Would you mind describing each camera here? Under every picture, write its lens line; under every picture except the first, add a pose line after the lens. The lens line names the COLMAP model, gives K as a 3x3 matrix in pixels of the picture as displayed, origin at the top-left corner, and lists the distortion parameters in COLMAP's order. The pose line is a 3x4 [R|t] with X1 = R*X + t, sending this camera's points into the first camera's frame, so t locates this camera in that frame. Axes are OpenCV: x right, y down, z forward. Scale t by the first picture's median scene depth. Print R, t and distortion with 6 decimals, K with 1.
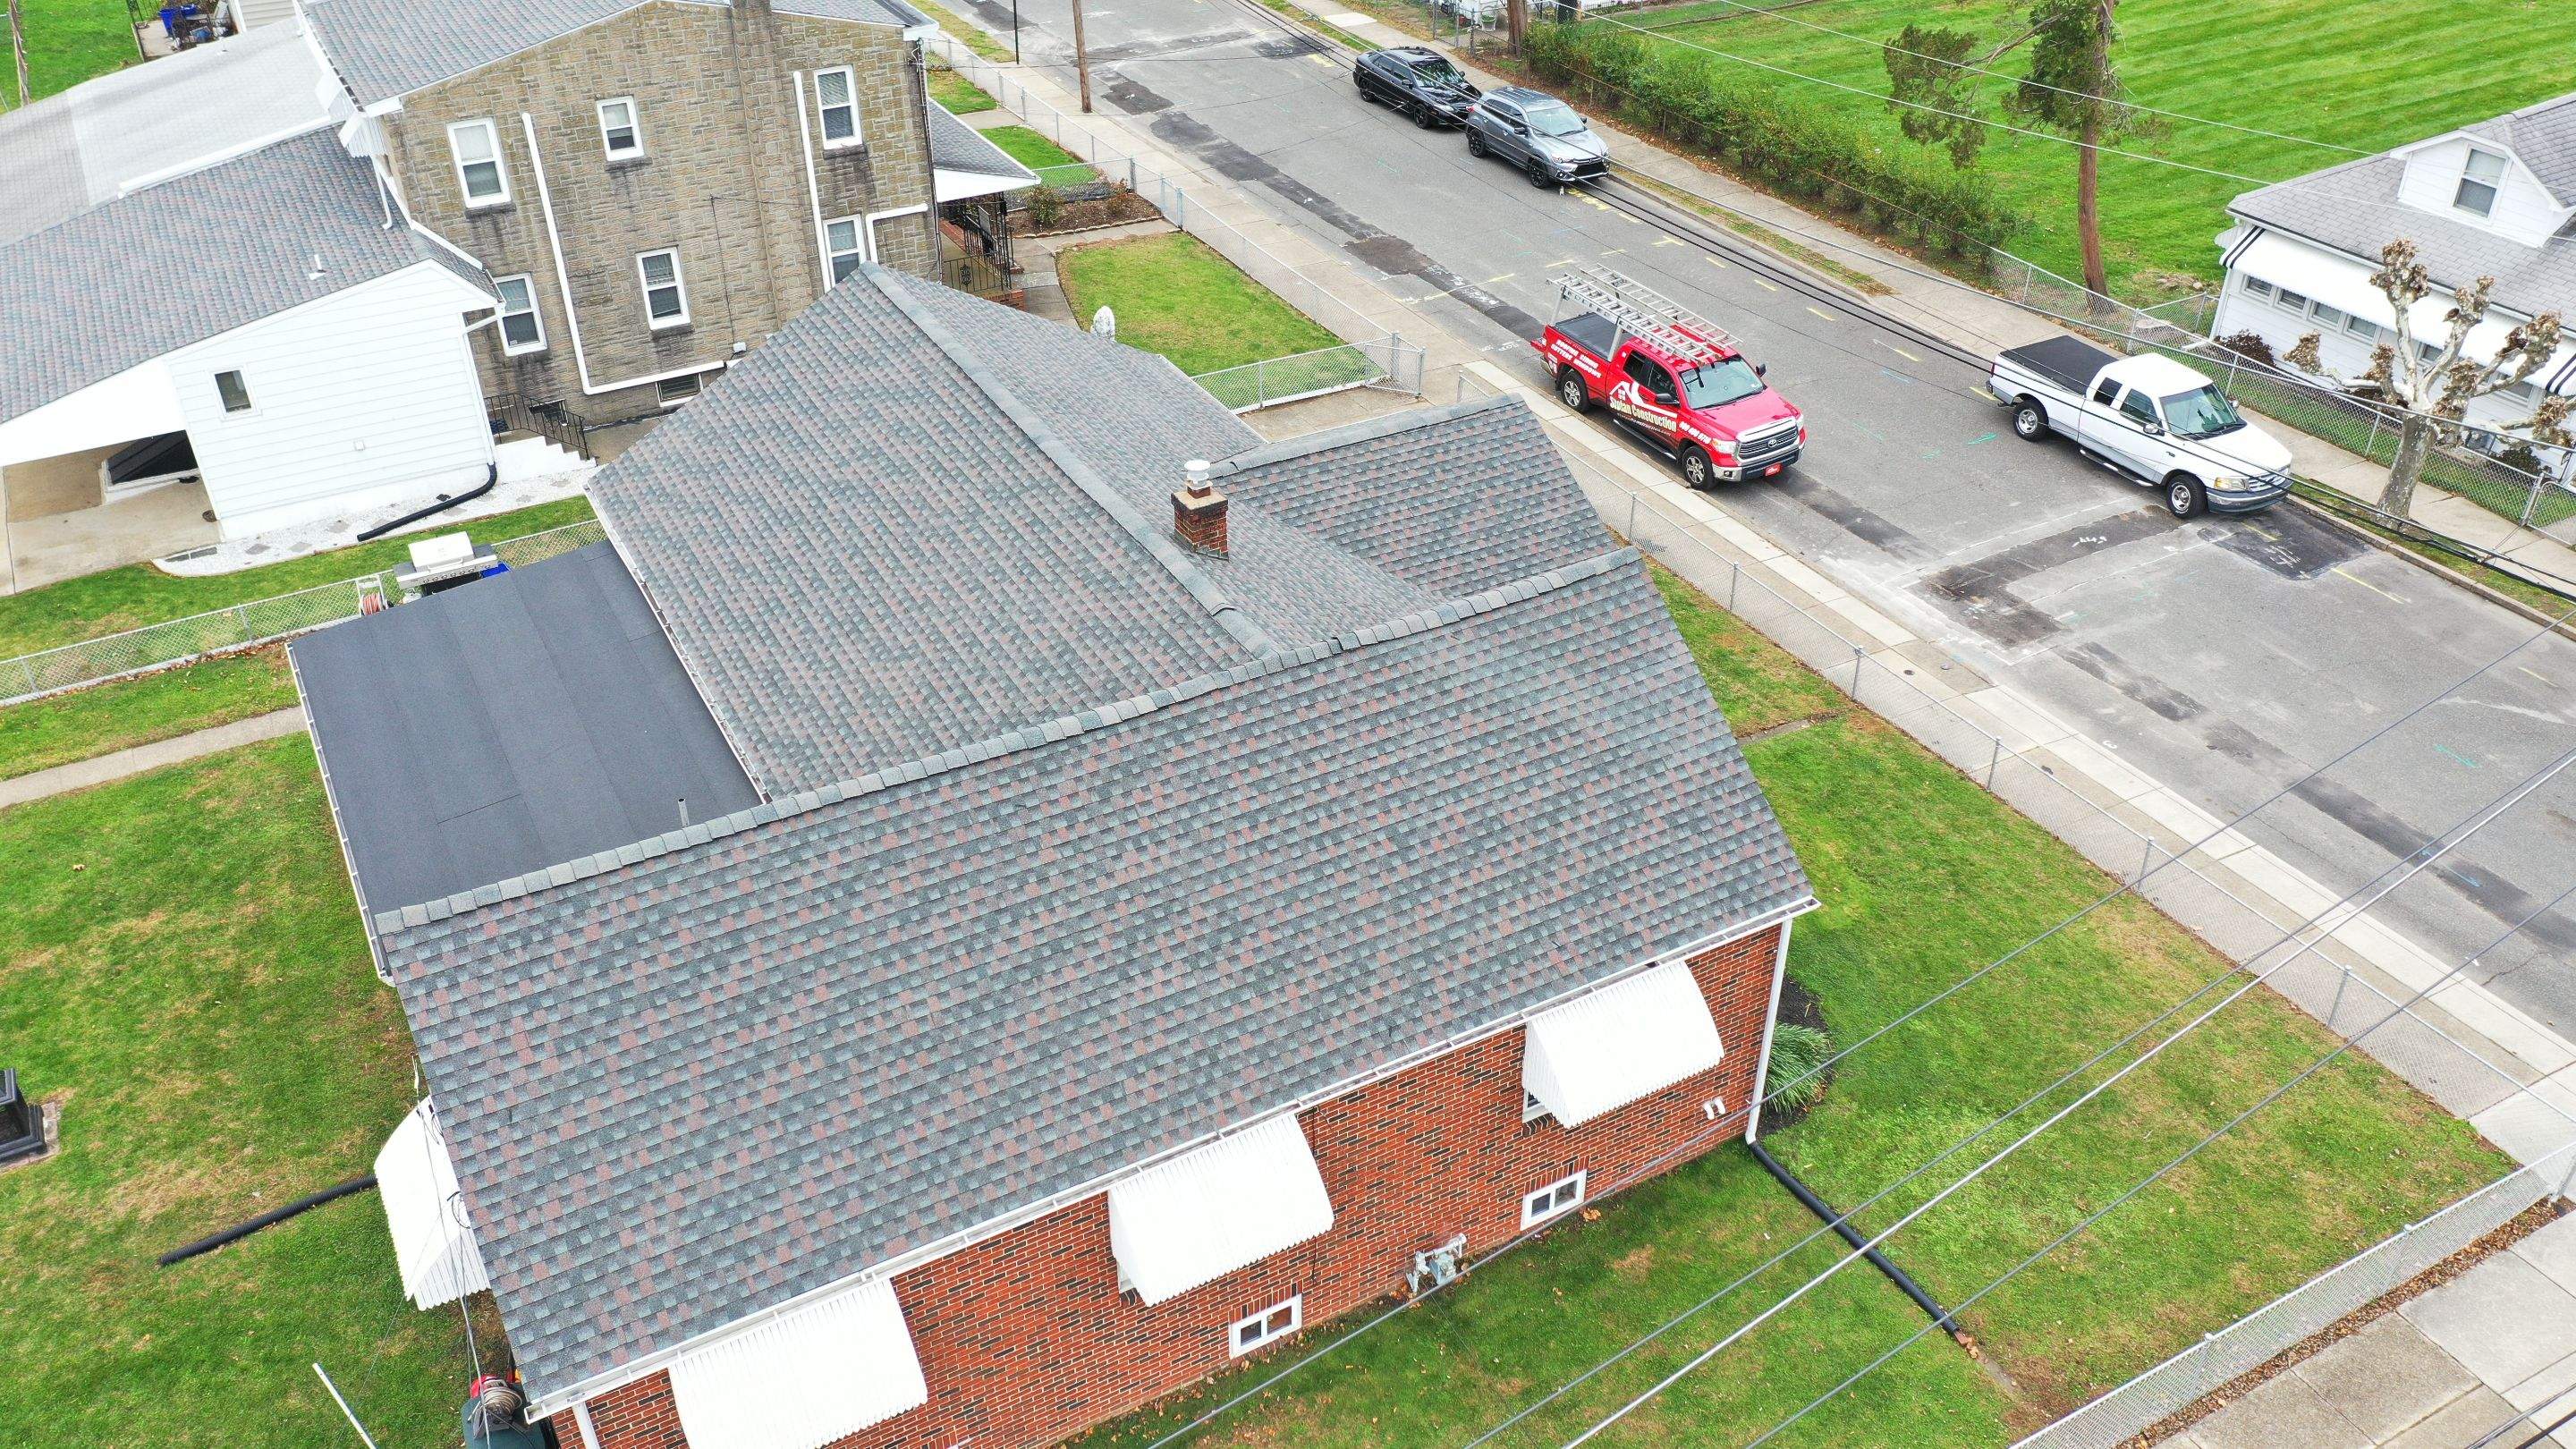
lens RADIAL K [[2043.8, 0, 1297.1], [0, 2043.8, 741.3], [0, 0, 1]] dist [0.015668, -0.000158]
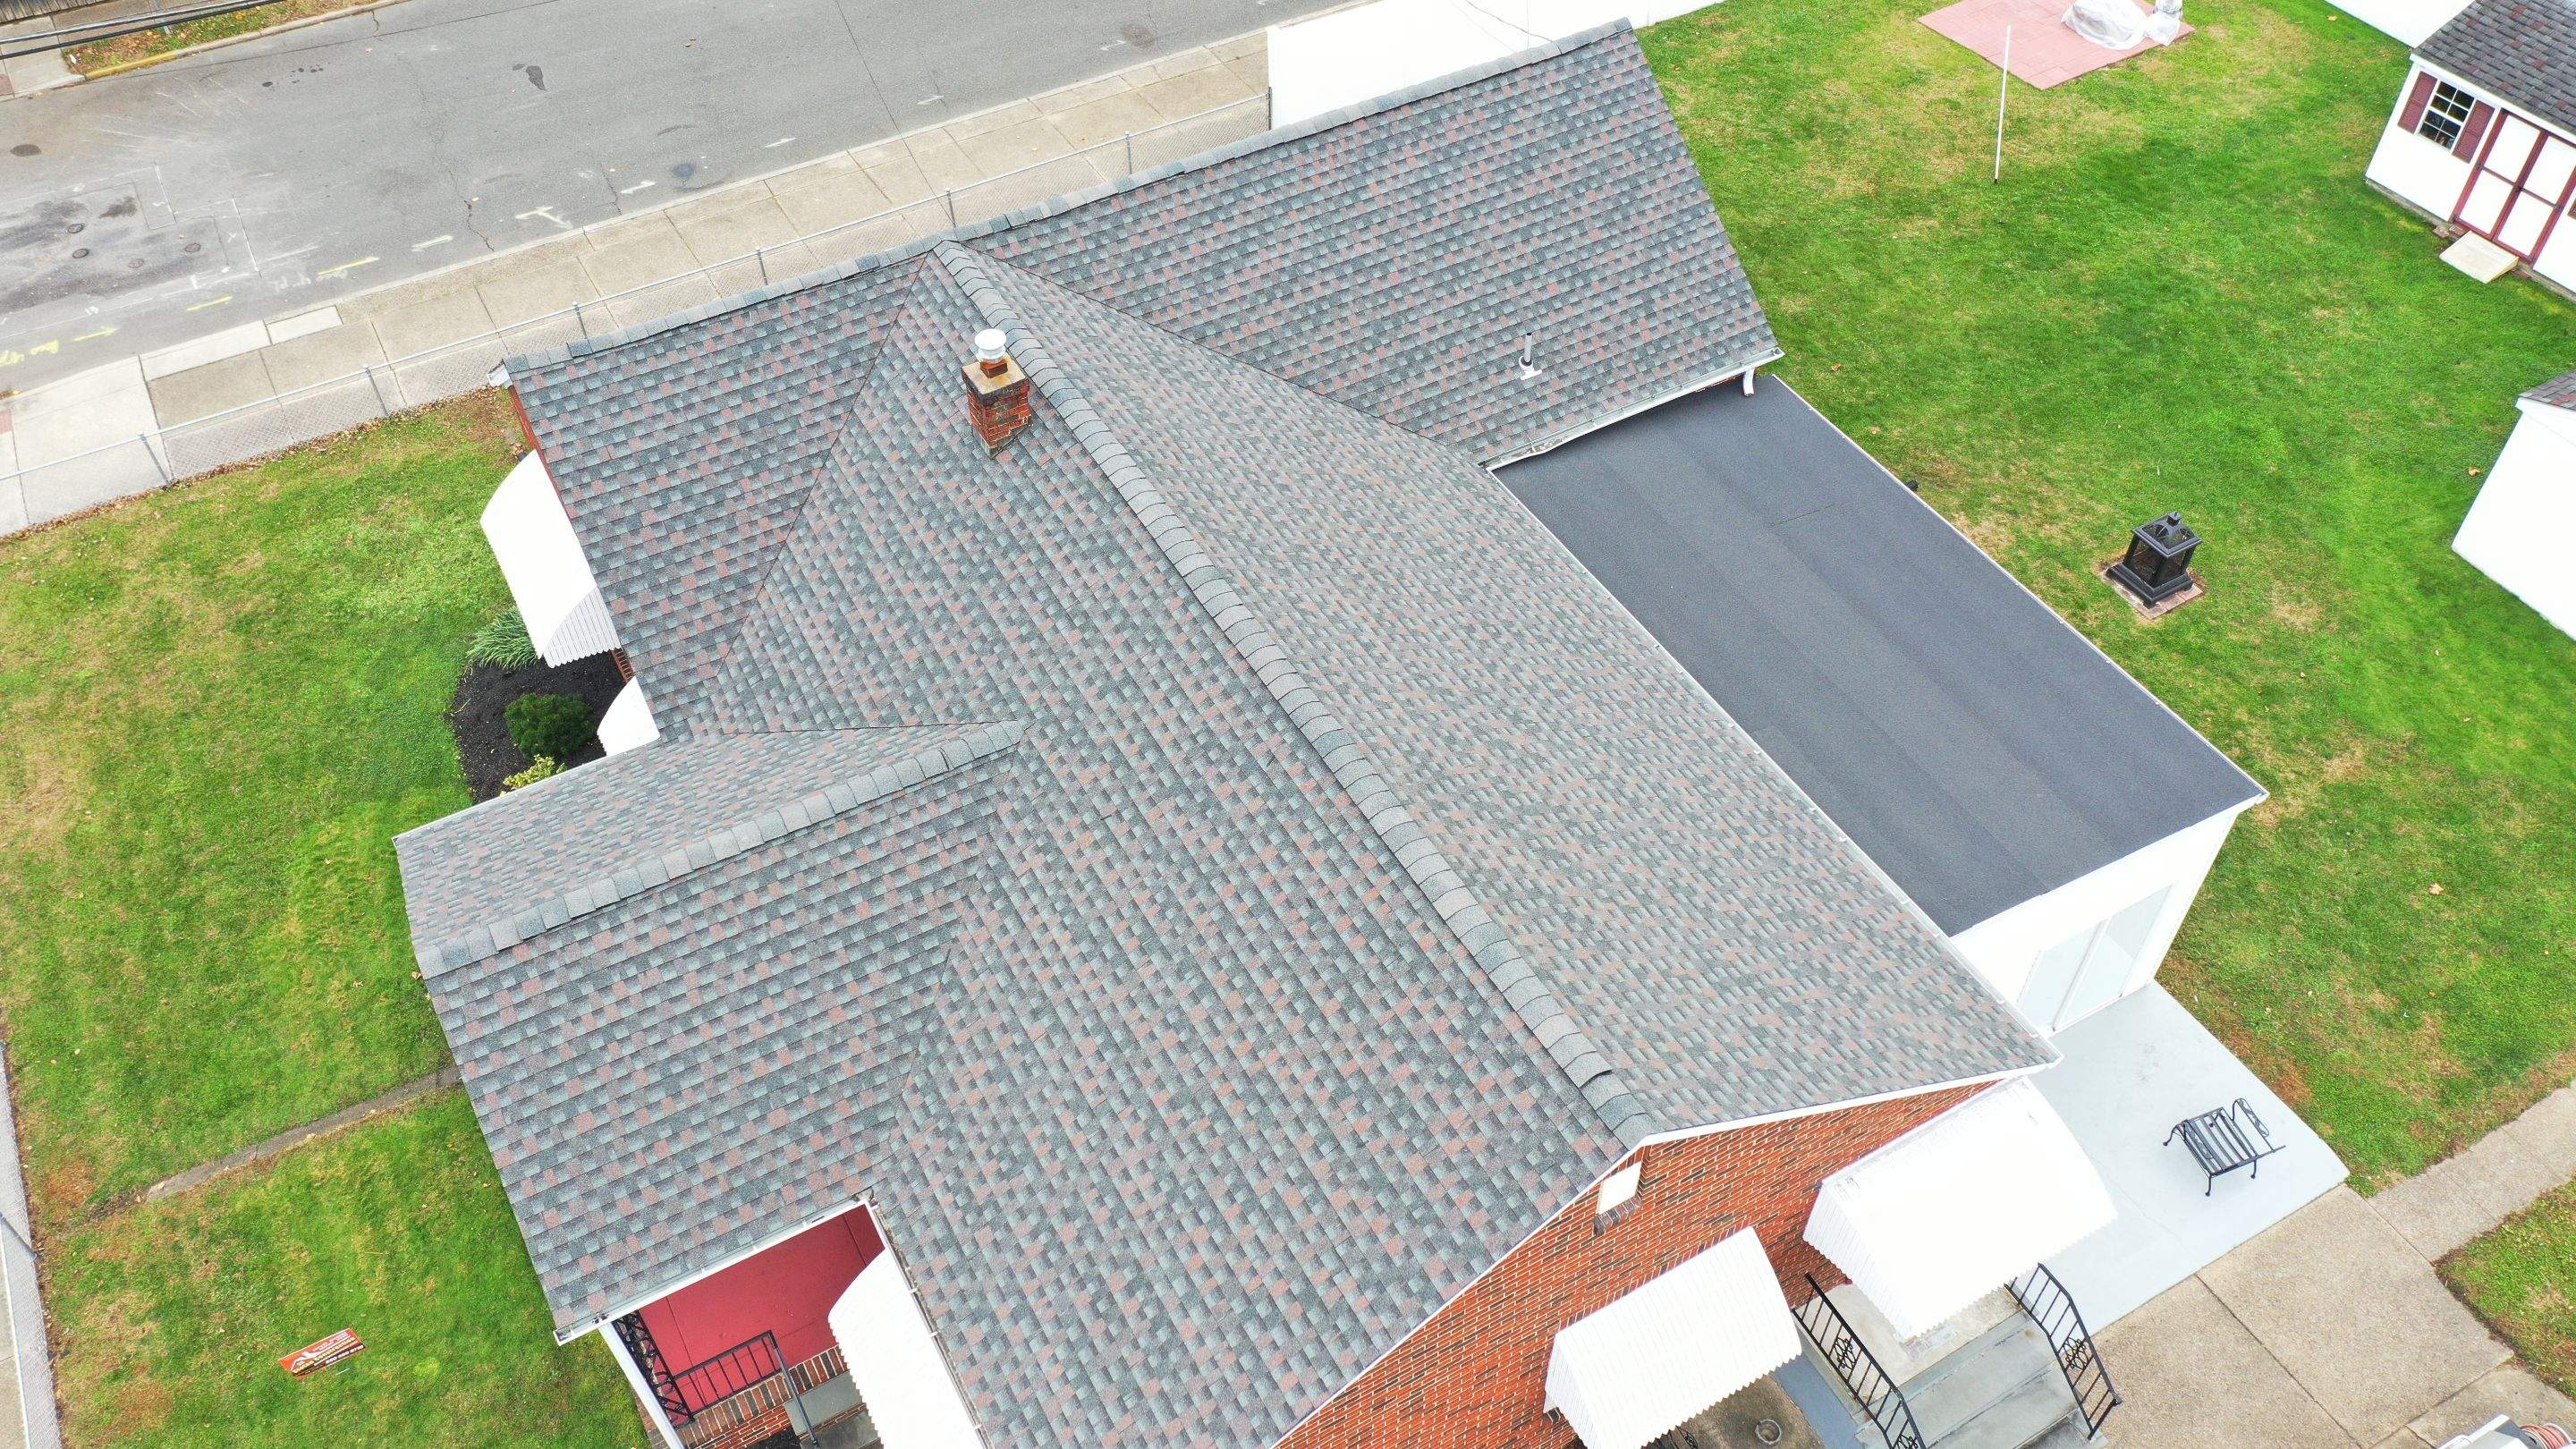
lens RADIAL K [[2043.8, 0, 1285.8], [0, 2043.8, 717.6], [0, 0, 1]] dist [0.015668, -0.000158]
pose [[-0.999851, 0.012552, 0.011870, -0.110155], [0.013624, 0.150400, 0.988531, -0.581181], [0.010623, 0.988546, -0.150548, 0.799437]]
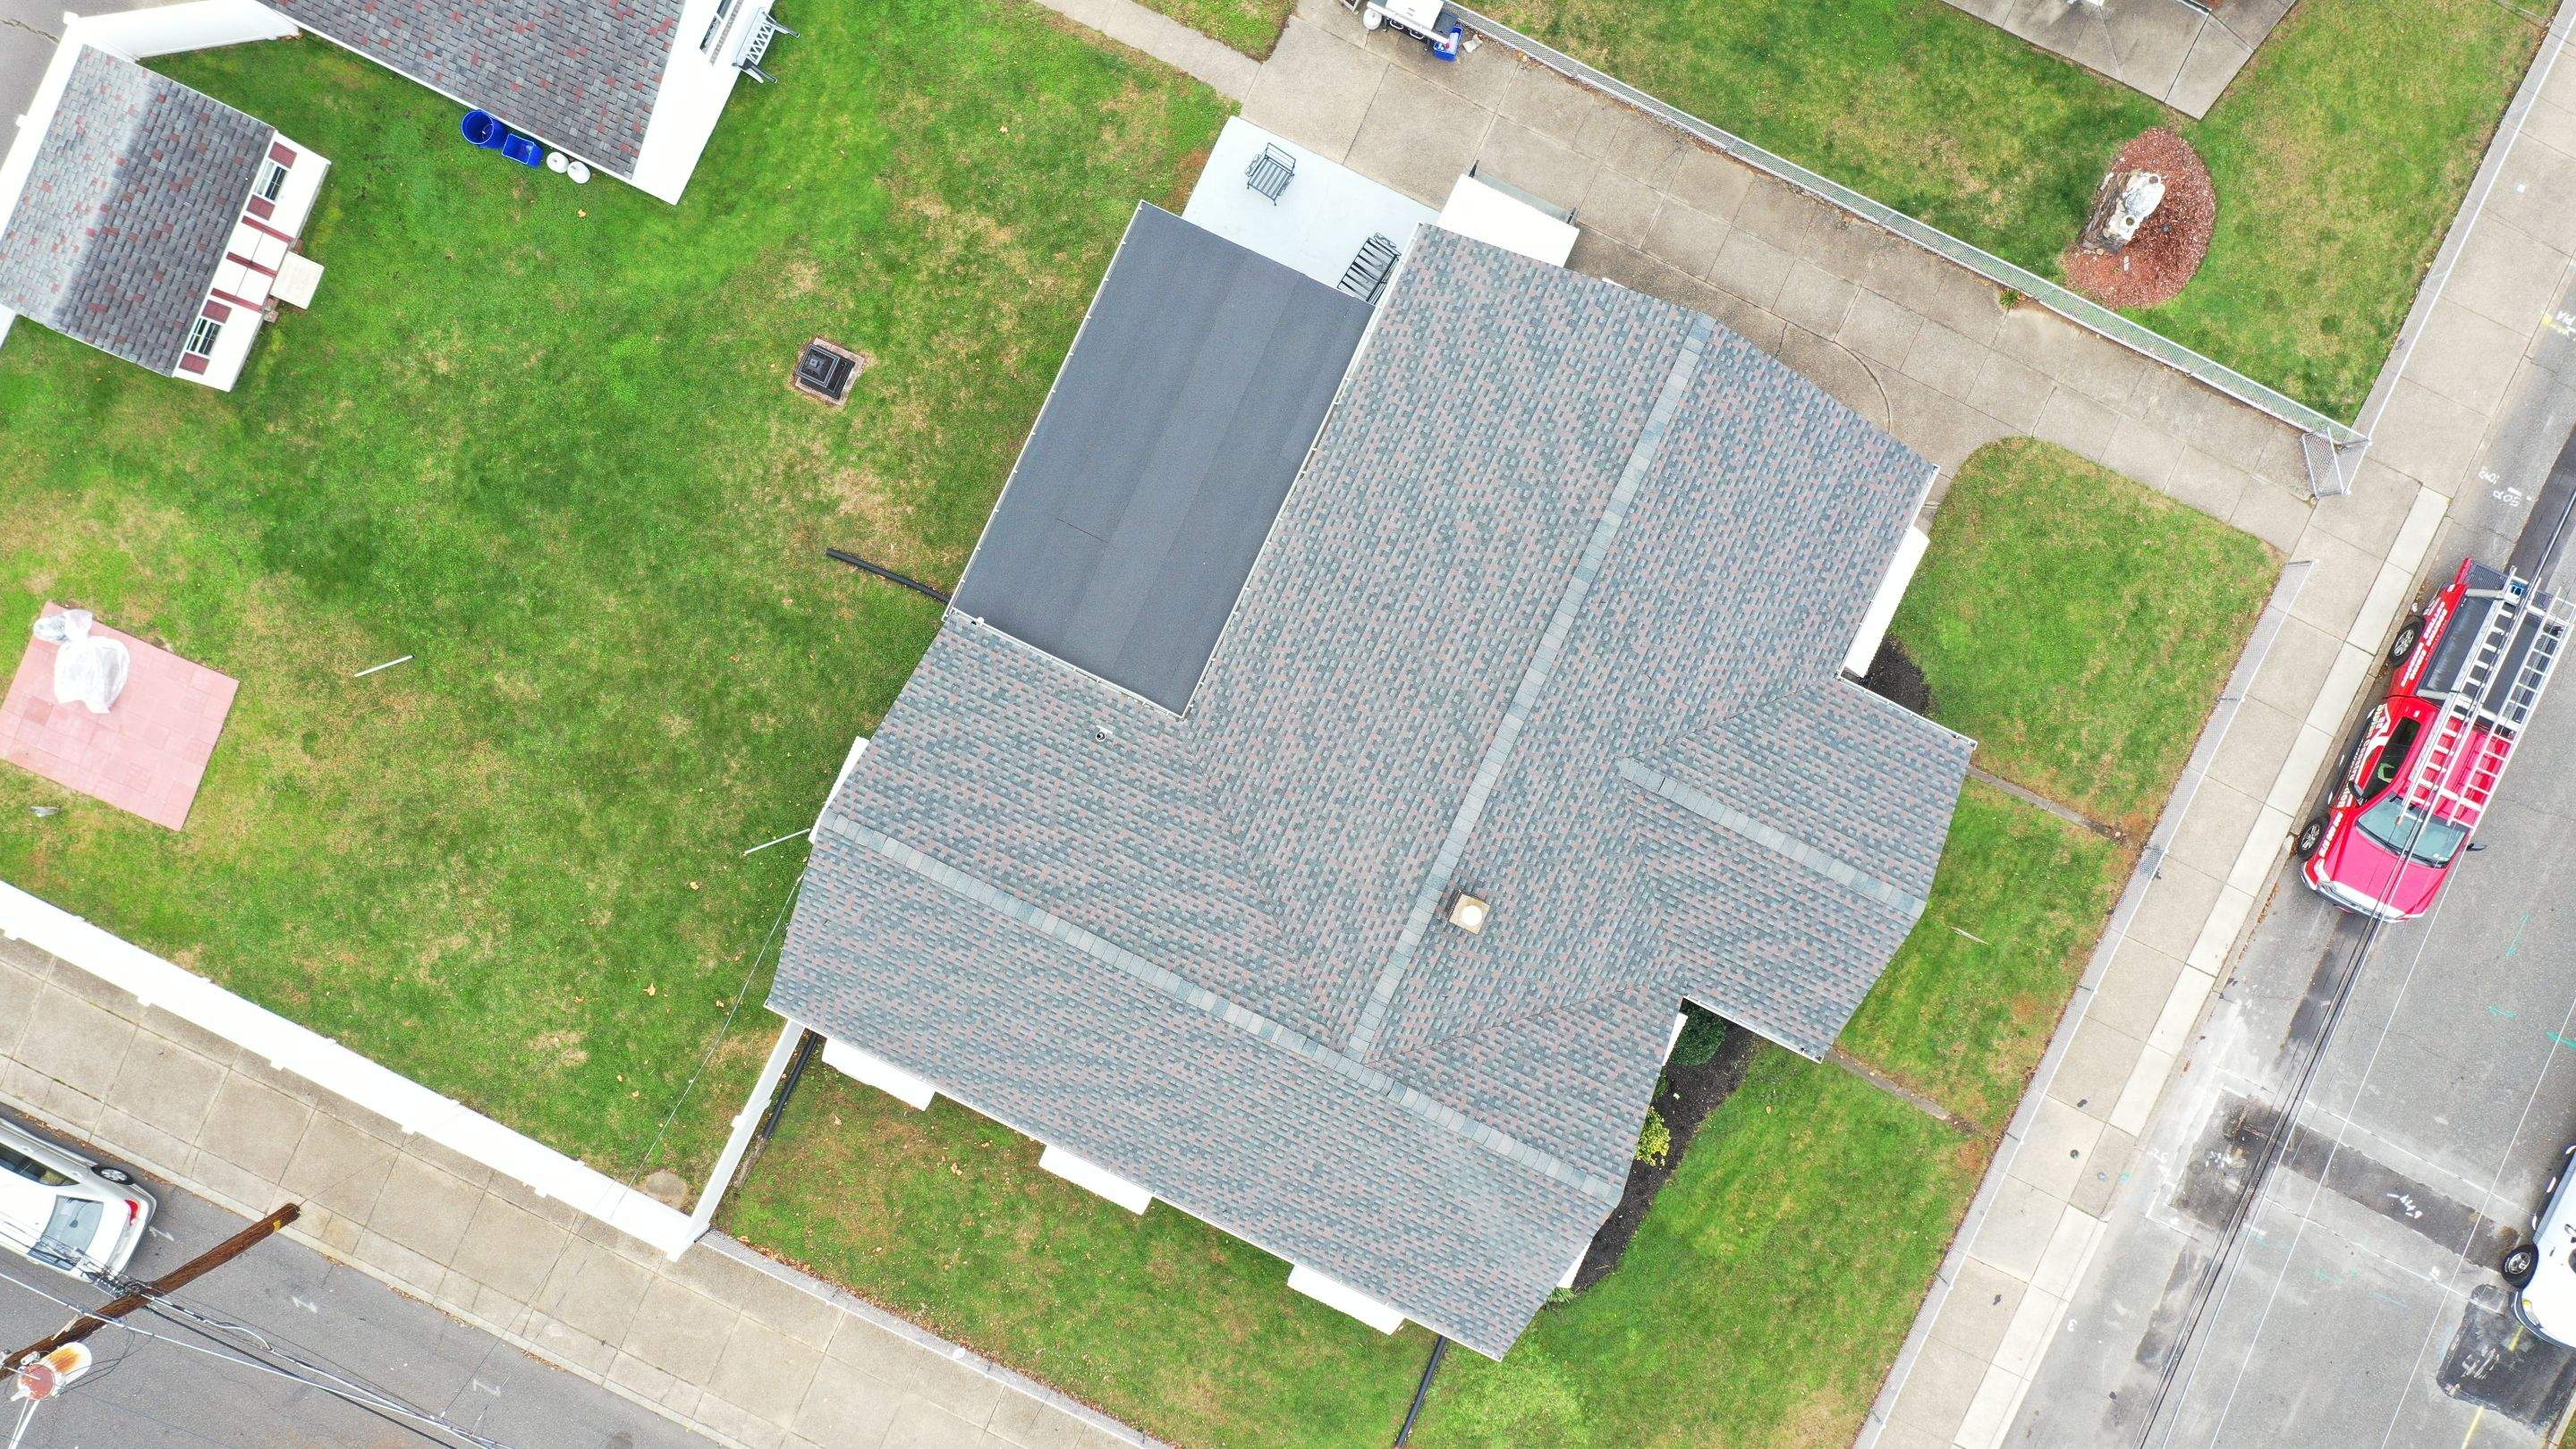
lens RADIAL K [[2043.8, 0, 1285.8], [0, 2043.8, 724.3], [0, 0, 1]] dist [0.015668, -0.000158]
pose [[0.578717, 0.815459, 0.010654, -0.144962], [-0.454919, 0.311950, 0.834108, -0.758748], [0.676857, -0.487559, 0.551498, 0.160726]]
